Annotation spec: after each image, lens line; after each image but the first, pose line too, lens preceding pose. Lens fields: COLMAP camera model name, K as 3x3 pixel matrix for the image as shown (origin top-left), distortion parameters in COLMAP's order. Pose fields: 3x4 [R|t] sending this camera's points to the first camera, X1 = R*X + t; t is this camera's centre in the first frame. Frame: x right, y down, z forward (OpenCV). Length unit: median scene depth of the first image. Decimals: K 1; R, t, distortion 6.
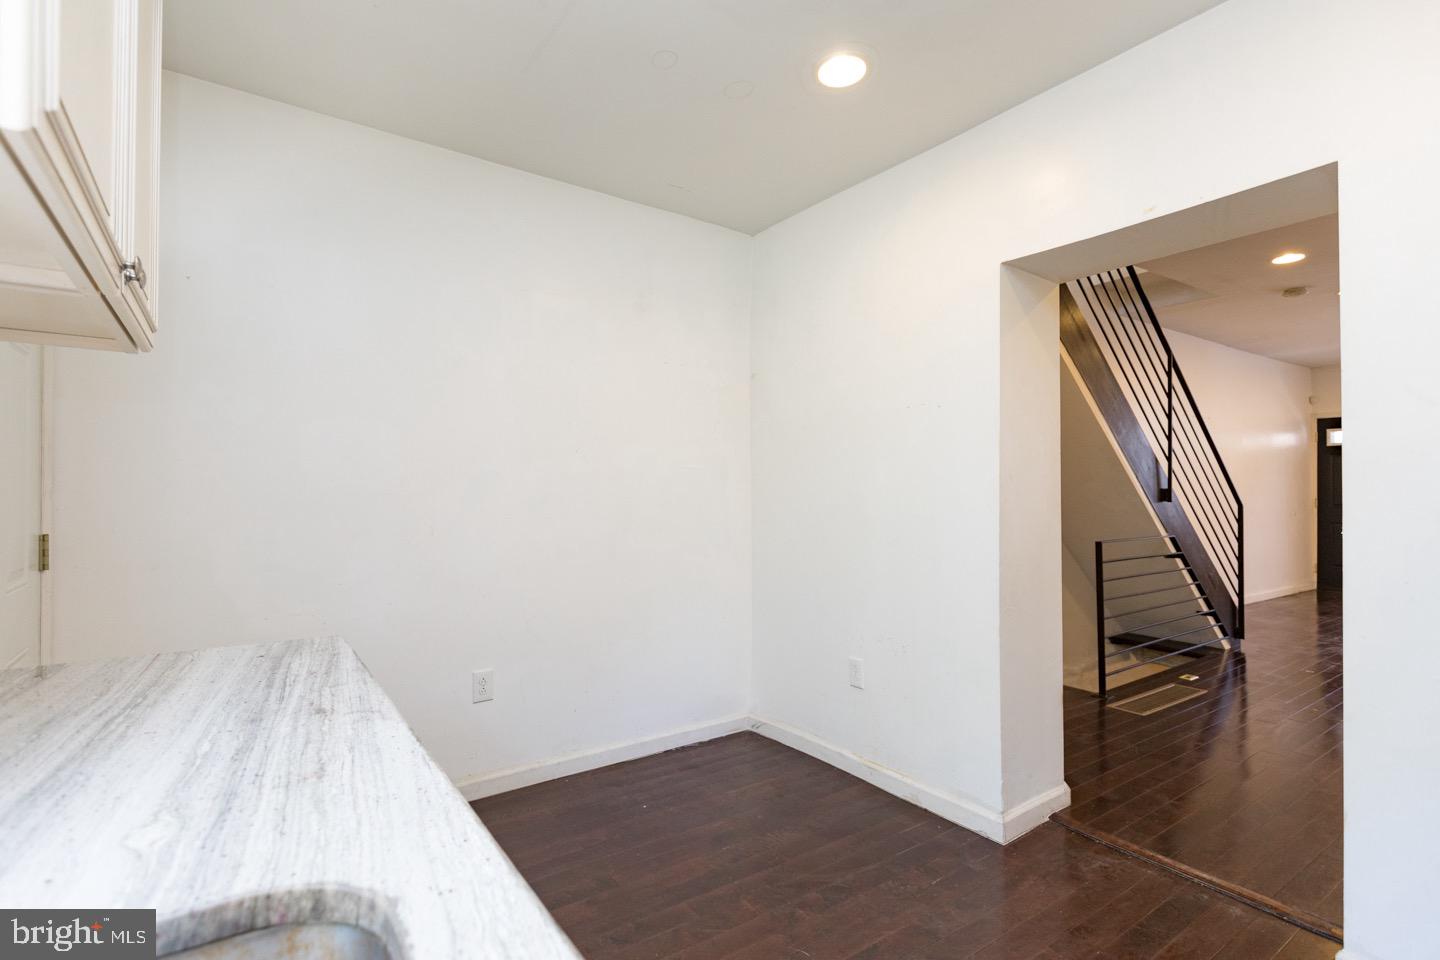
lens RADIAL K [[641.2, 0, 722.1], [0, 641.2, 480.1], [0, 0, 1]] dist [0.000200, -0.000410]
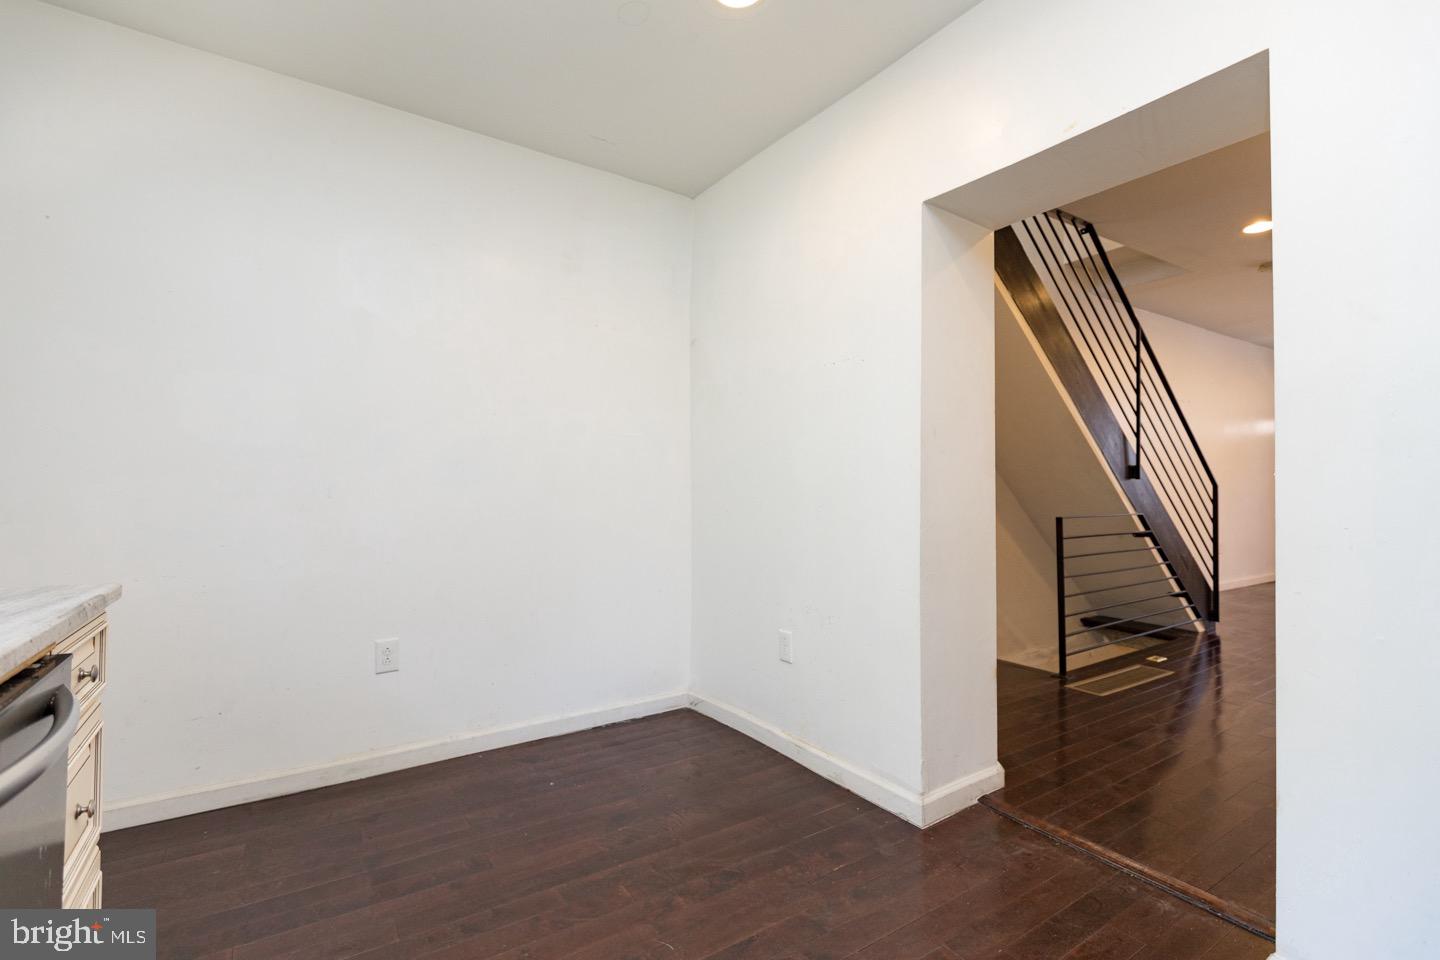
lens RADIAL K [[616.9, 0, 715.4], [0, 616.9, 474.9], [0, 0, 1]] dist [-0.001192, -0.000476]
pose [[0.999784, 0.000381, -0.020792, 0.132171], [-0.000376, 1.000000, 0.000203, 0.048905], [0.020792, -0.000195, 0.999784, 0.087517]]
